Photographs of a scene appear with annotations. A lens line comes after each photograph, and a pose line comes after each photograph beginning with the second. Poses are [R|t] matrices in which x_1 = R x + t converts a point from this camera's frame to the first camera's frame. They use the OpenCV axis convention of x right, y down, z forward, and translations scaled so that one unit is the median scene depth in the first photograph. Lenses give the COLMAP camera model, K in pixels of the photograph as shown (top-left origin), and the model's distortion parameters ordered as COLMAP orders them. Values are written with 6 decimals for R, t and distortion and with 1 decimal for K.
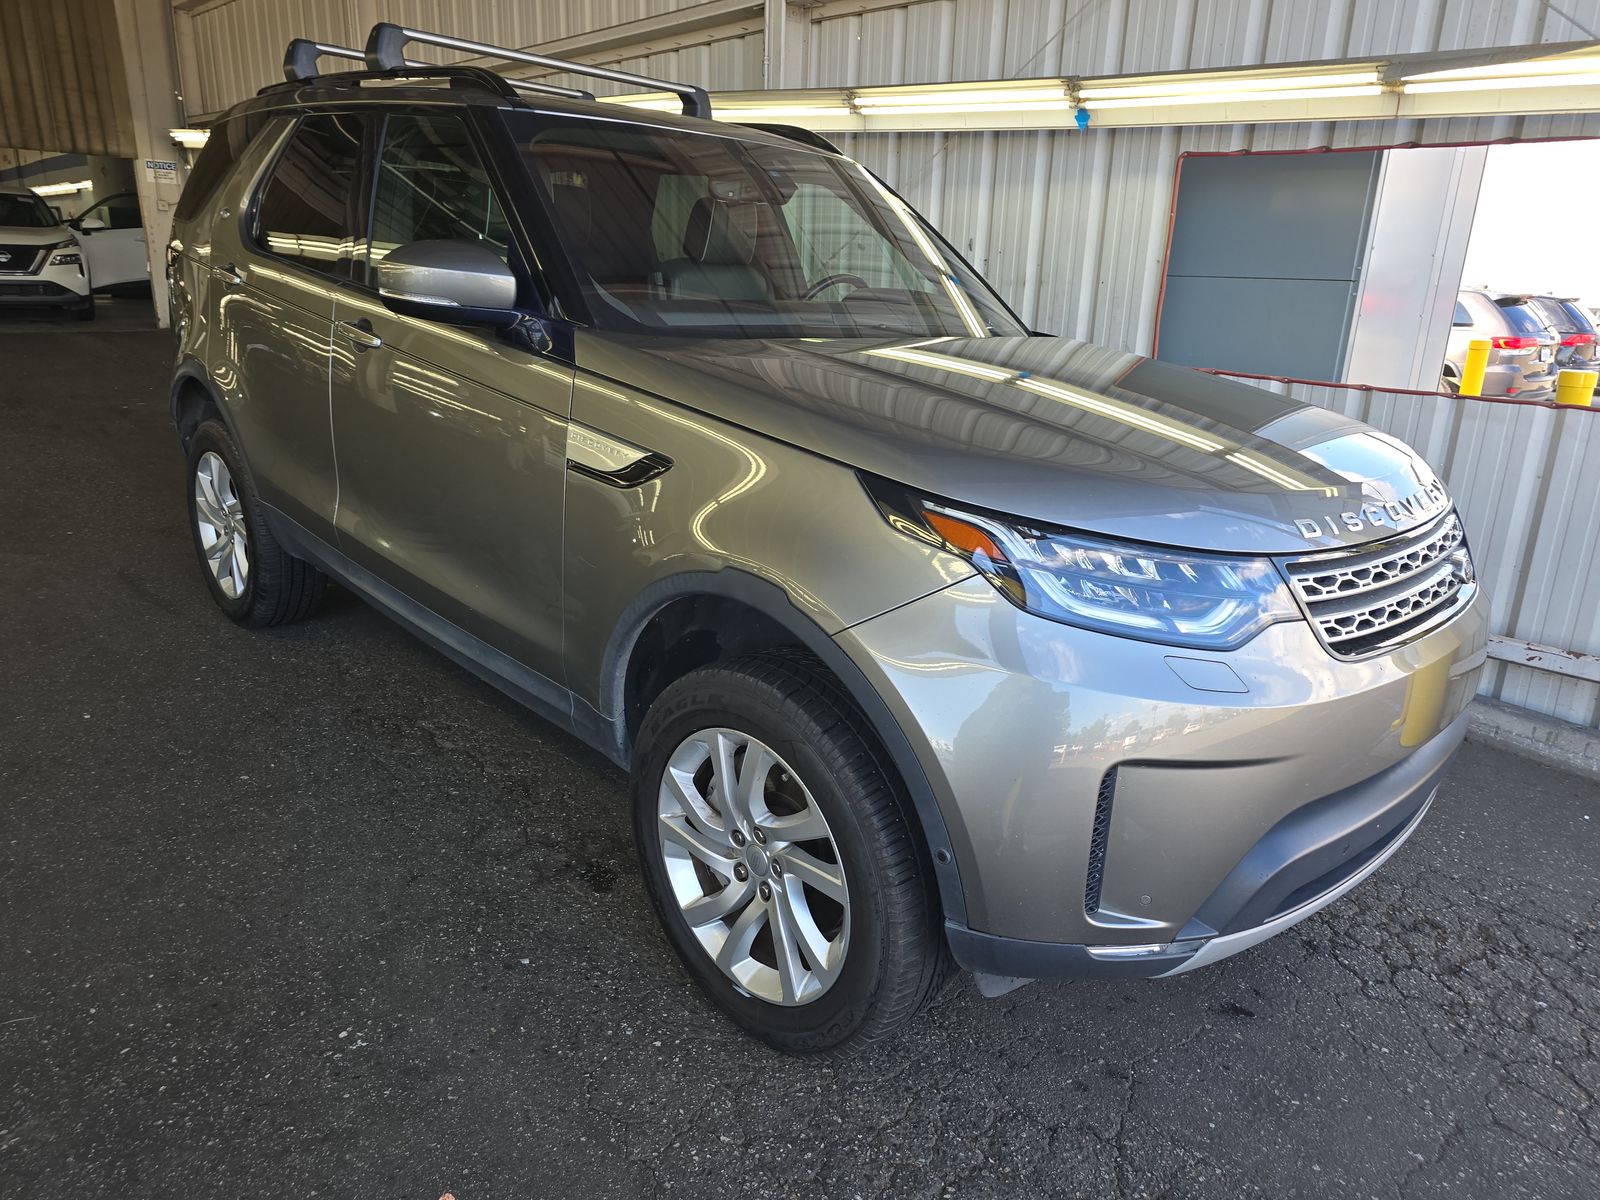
lens RADIAL K [[1083.2, 0, 798.1], [0, 1083.2, 605.7], [0, 0, 1]] dist [0.033563, -0.028207]
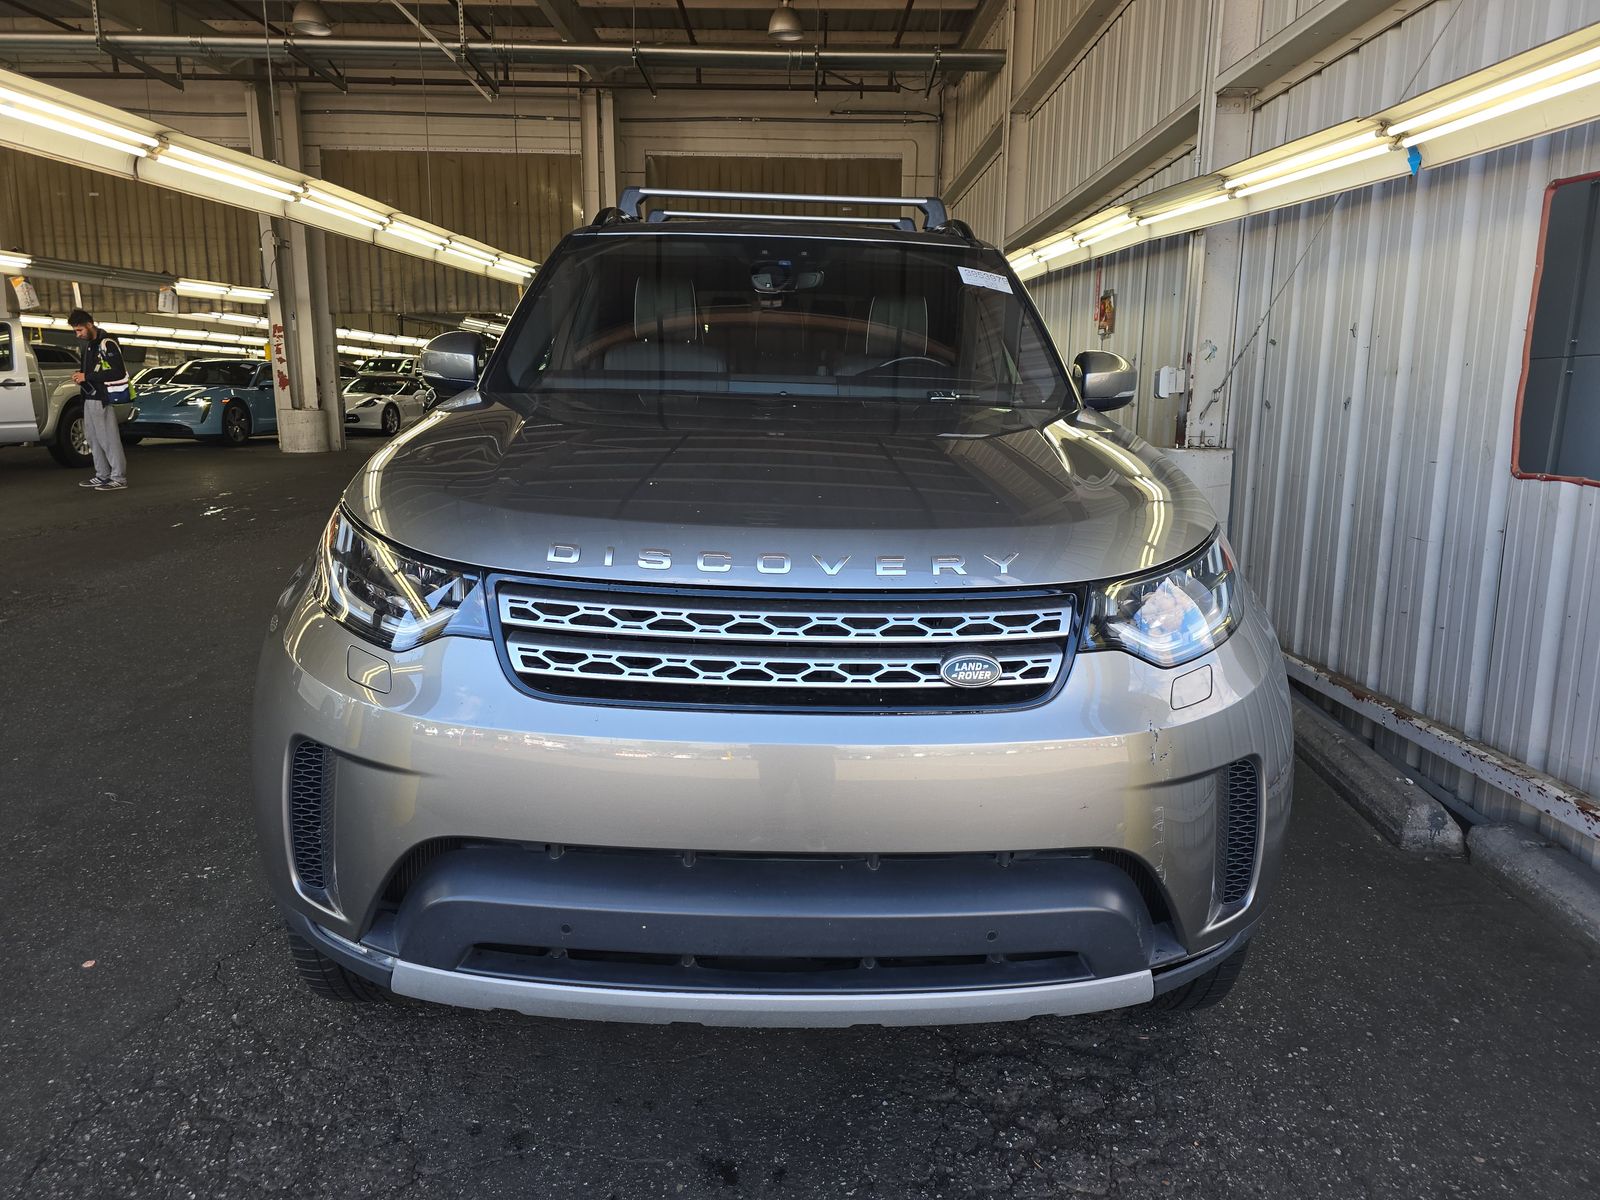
lens RADIAL K [[1083.2, 0, 799.2], [0, 1083.2, 600.7], [0, 0, 1]] dist [0.033563, -0.028207]
pose [[0.724548, 0.101560, -0.681700, 0.515988], [-0.193132, 0.979375, -0.059362, -0.006393], [0.661612, 0.174669, 0.729219, 0.195661]]
